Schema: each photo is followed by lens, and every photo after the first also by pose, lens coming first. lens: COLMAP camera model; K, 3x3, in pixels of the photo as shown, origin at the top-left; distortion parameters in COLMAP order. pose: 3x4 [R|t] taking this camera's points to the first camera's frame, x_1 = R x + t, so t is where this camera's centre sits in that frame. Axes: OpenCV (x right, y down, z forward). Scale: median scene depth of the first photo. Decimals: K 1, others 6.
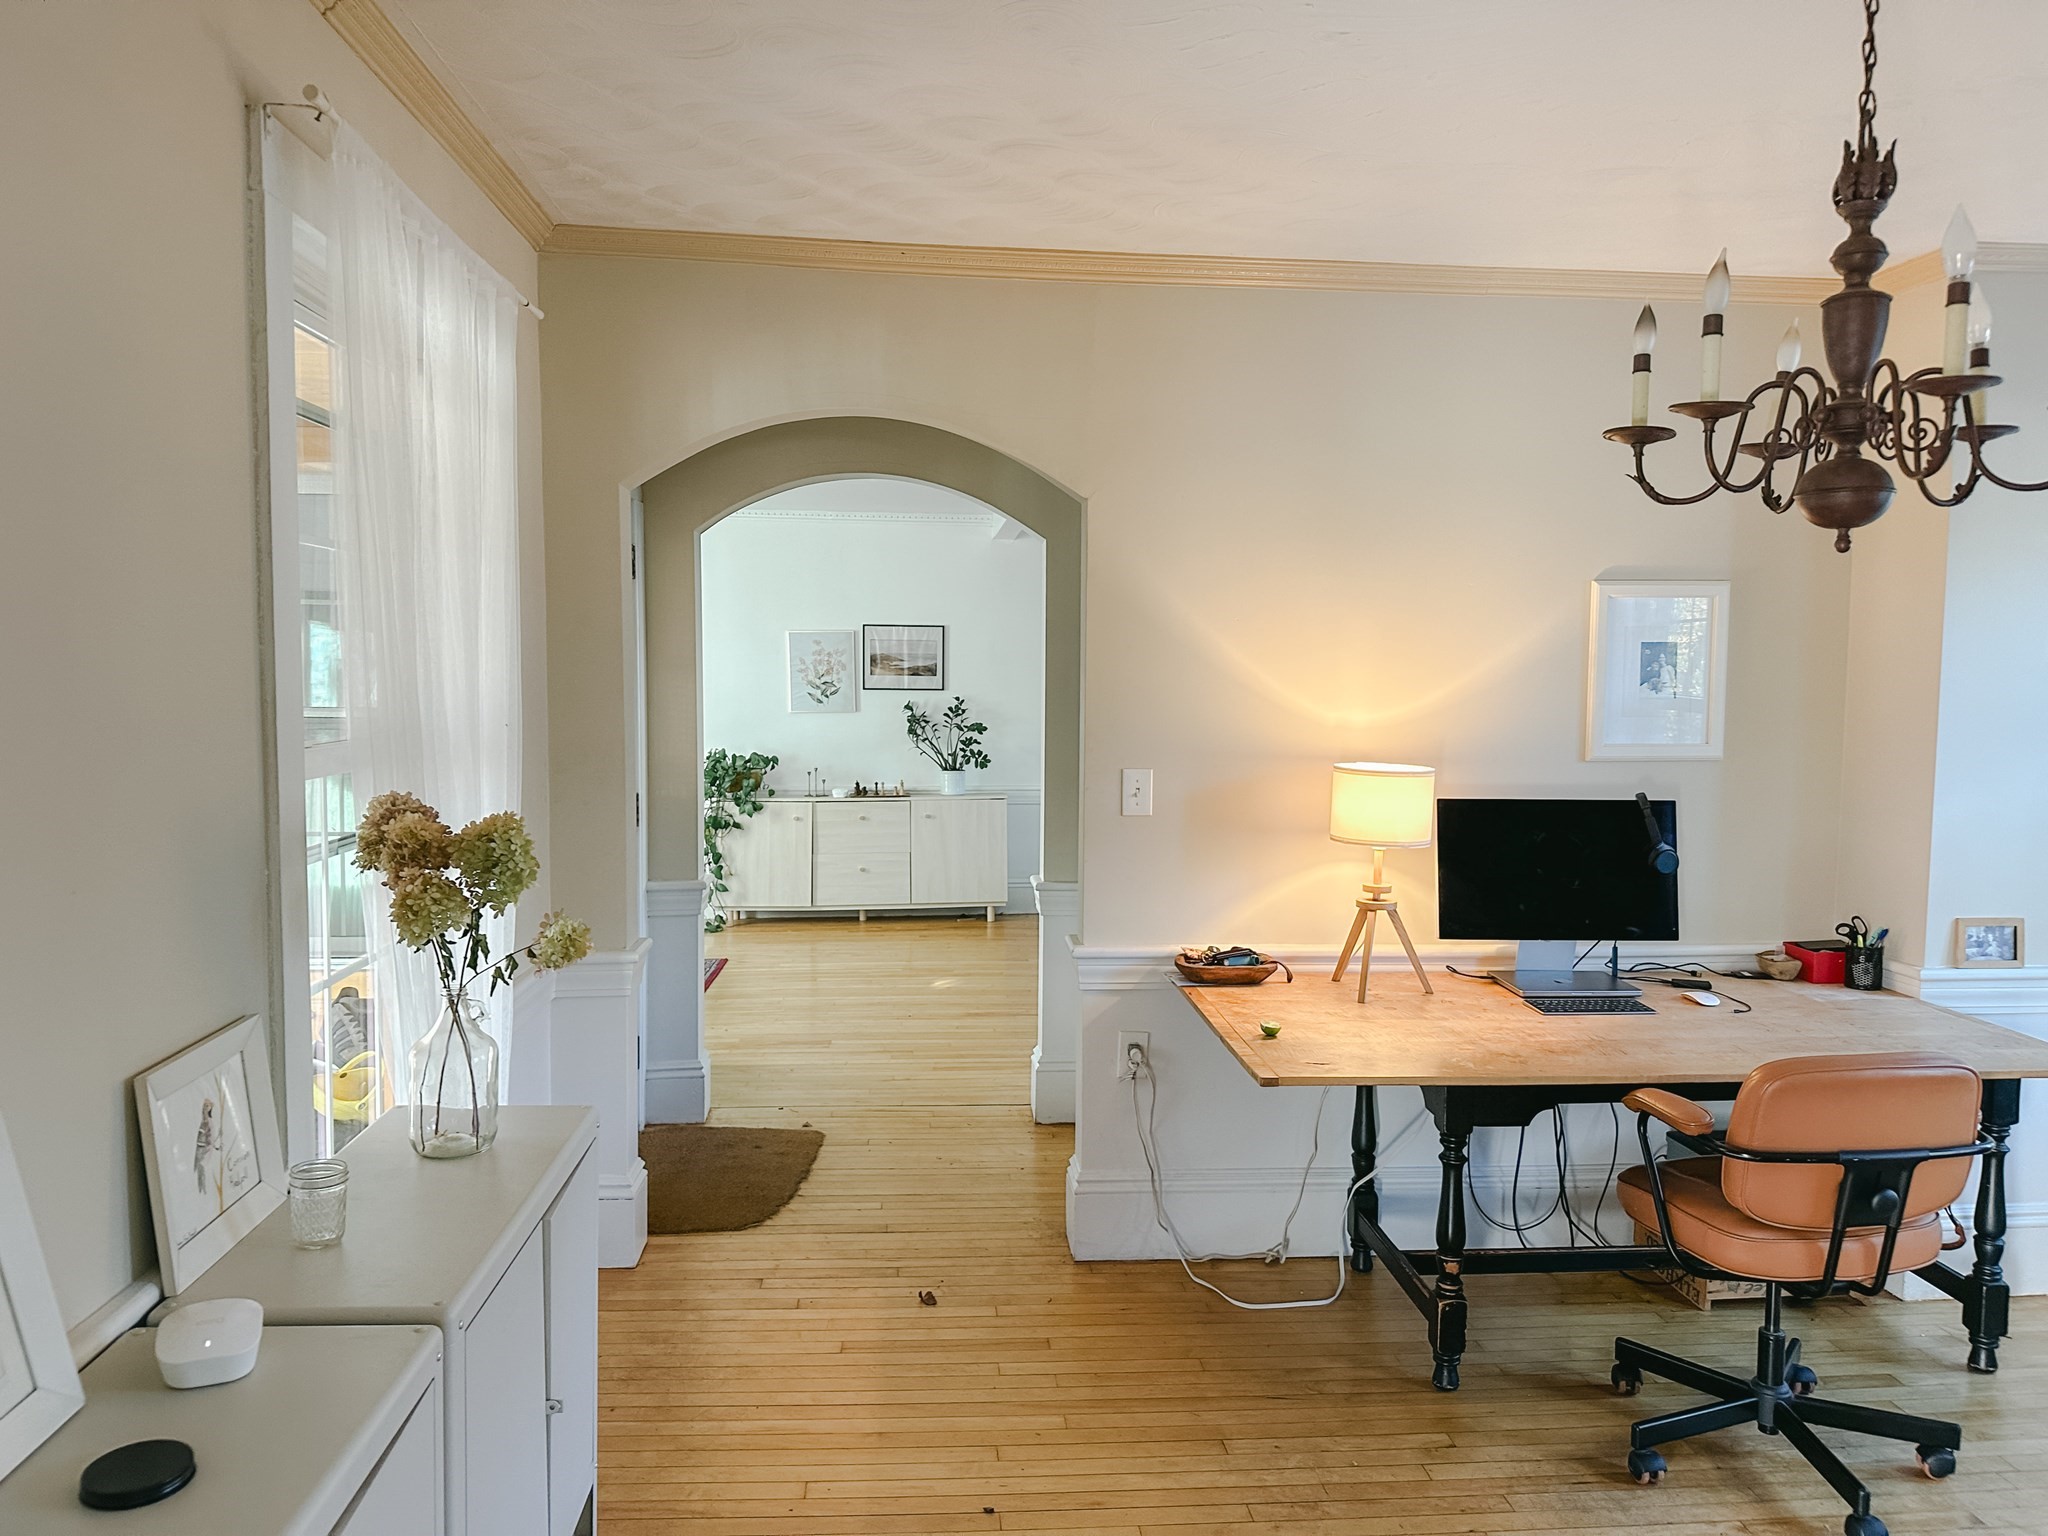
lens RADIAL K [[1443.3, 0, 1024.0], [0, 1443.3, 768.0], [0, 0, 1]] dist [0.107985, -0.144890]
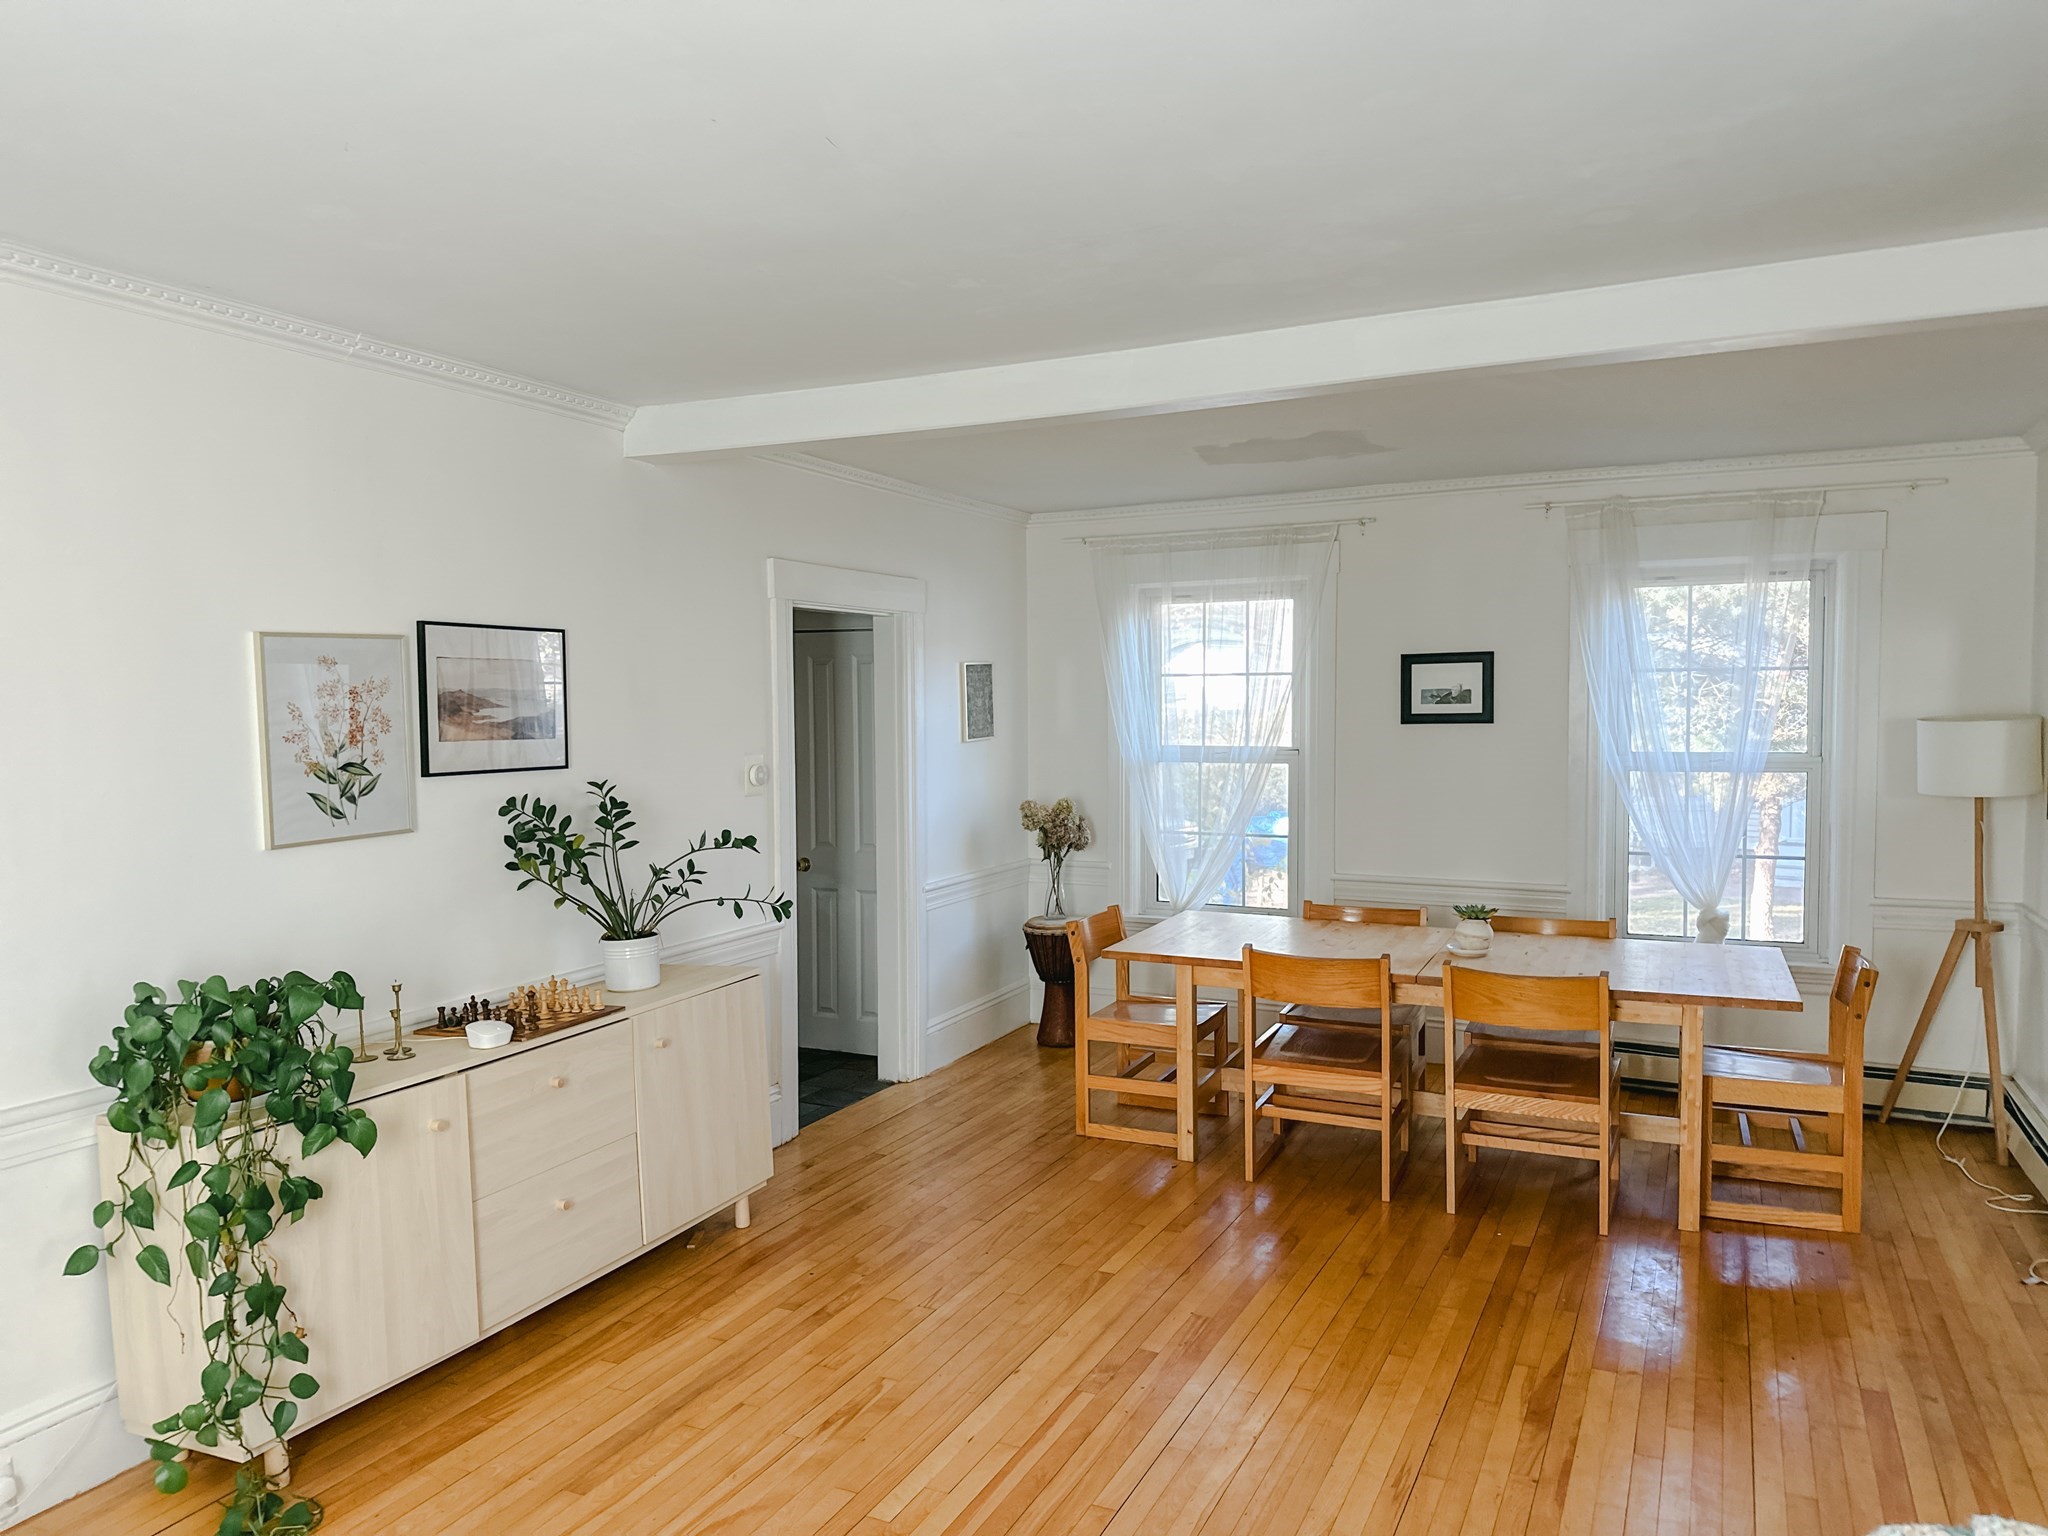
lens RADIAL K [[1443.3, 0, 1024.0], [0, 1443.3, 768.0], [0, 0, 1]] dist [0.107985, -0.144890]
pose [[0.507938, -0.053354, 0.859739, -0.388847], [0.074987, 0.997030, 0.017571, -0.051478], [-0.858123, 0.055544, 0.510431, 0.638234]]
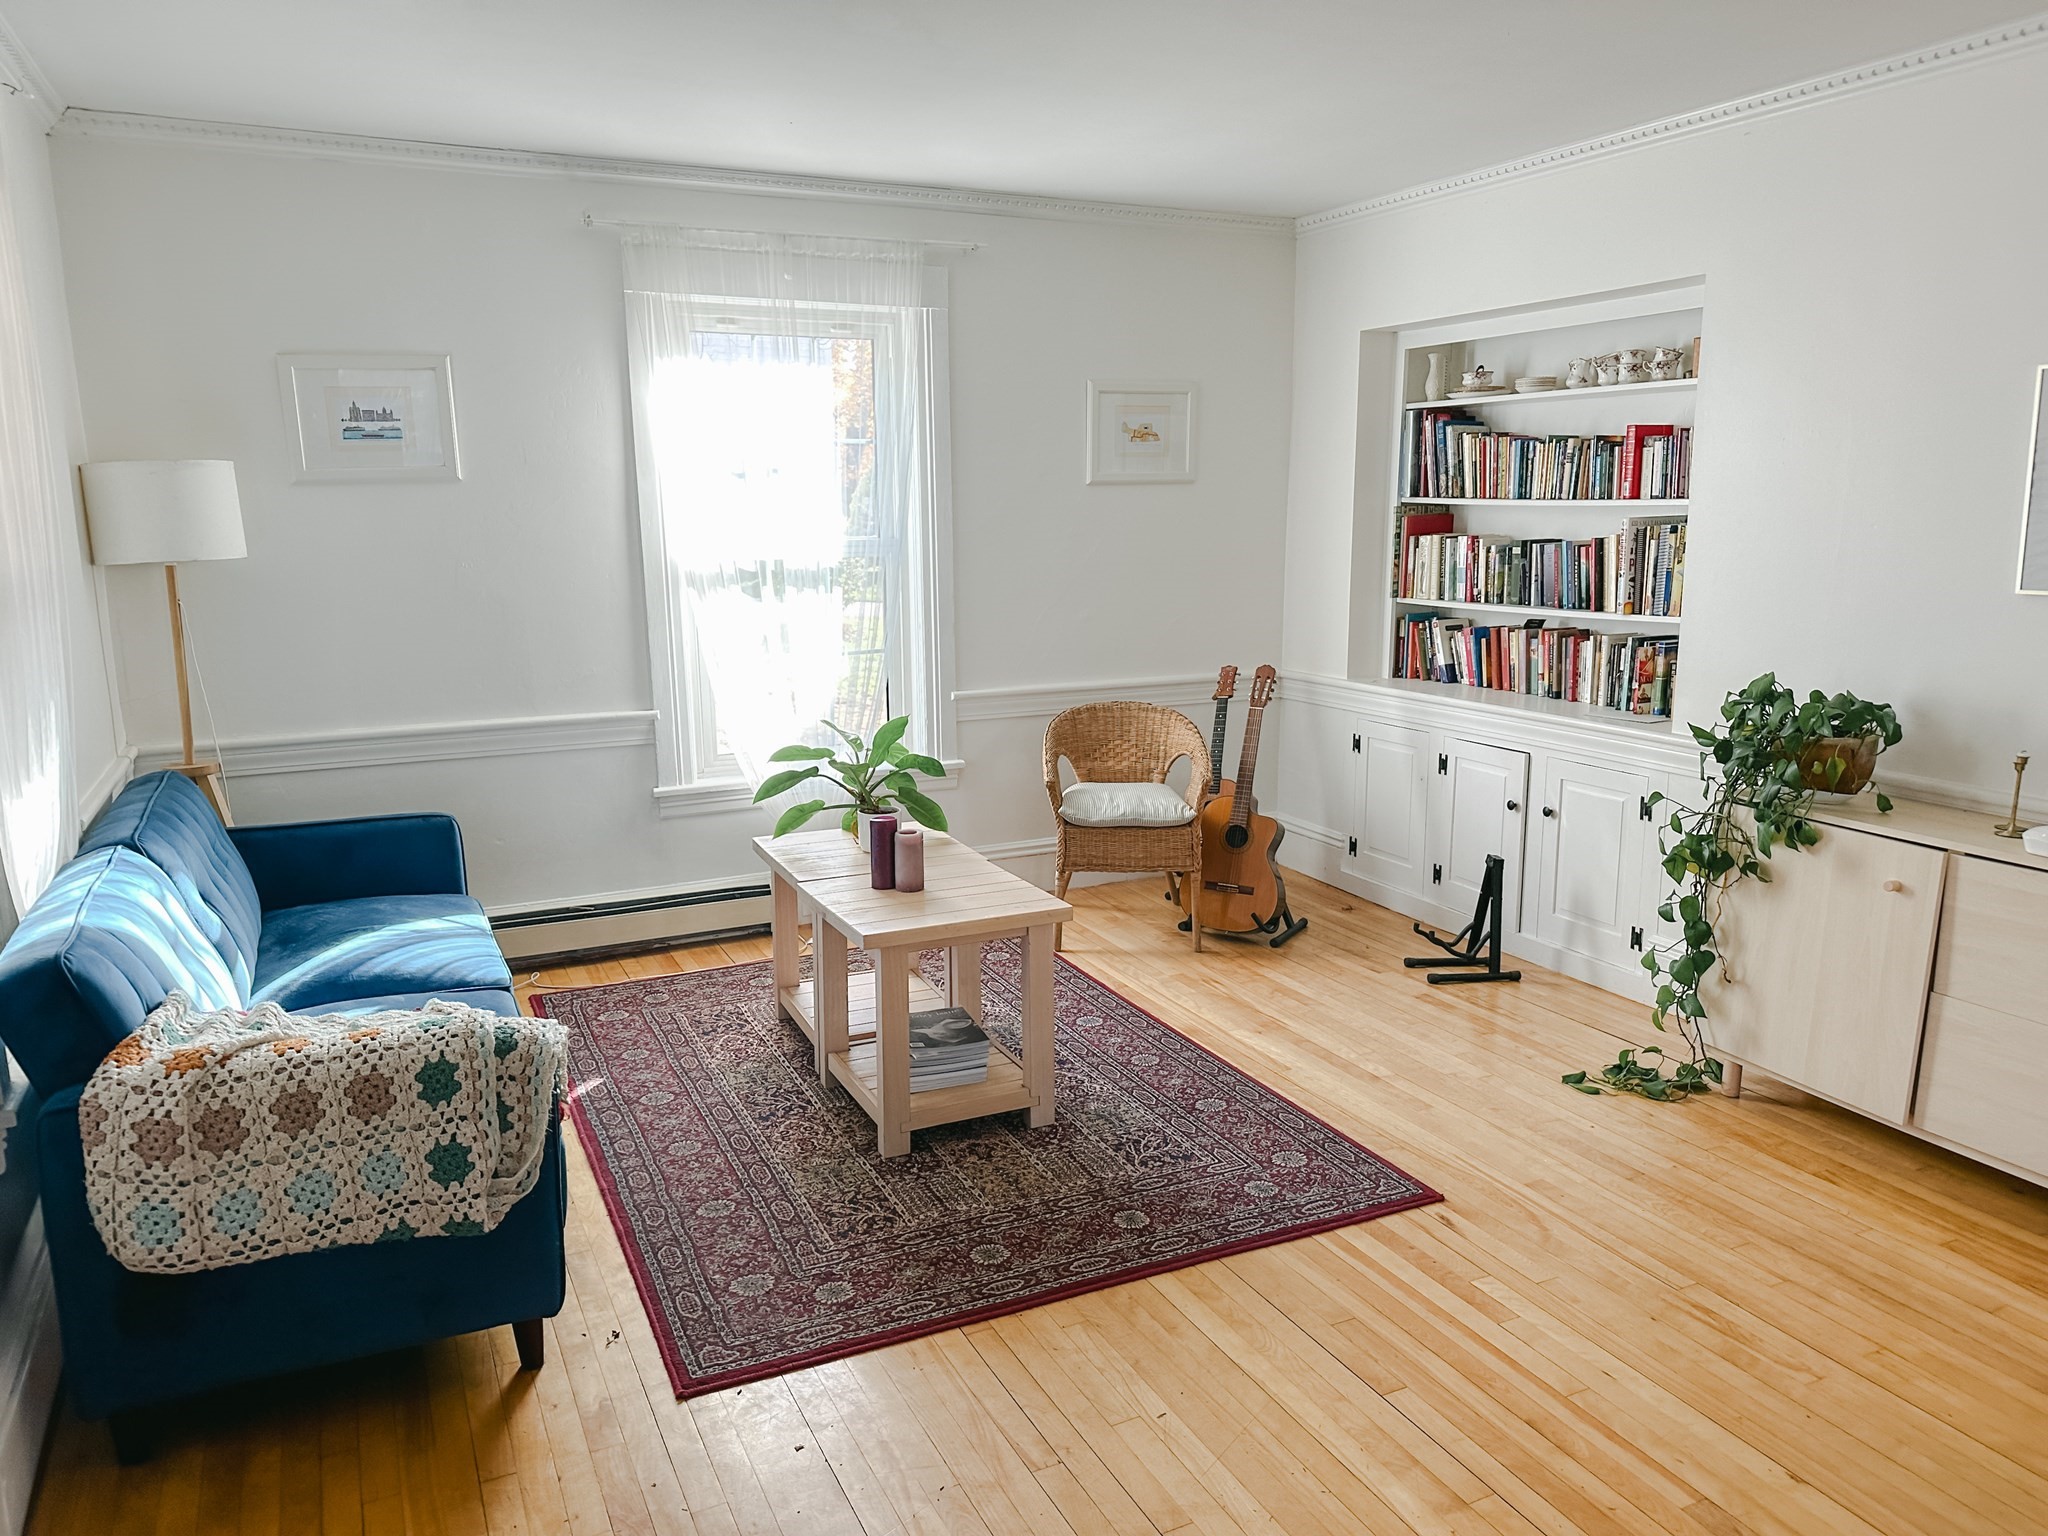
lens RADIAL K [[1440.6, 0, 1029.9], [0, 1440.6, 768.0], [0, 0, 1]] dist [0.082805, -0.140306]
pose [[0.362907, 0.171219, -0.915960, 0.093659], [-0.056447, 0.985208, 0.161799, -0.040929], [0.930114, -0.007015, 0.367204, 0.630636]]
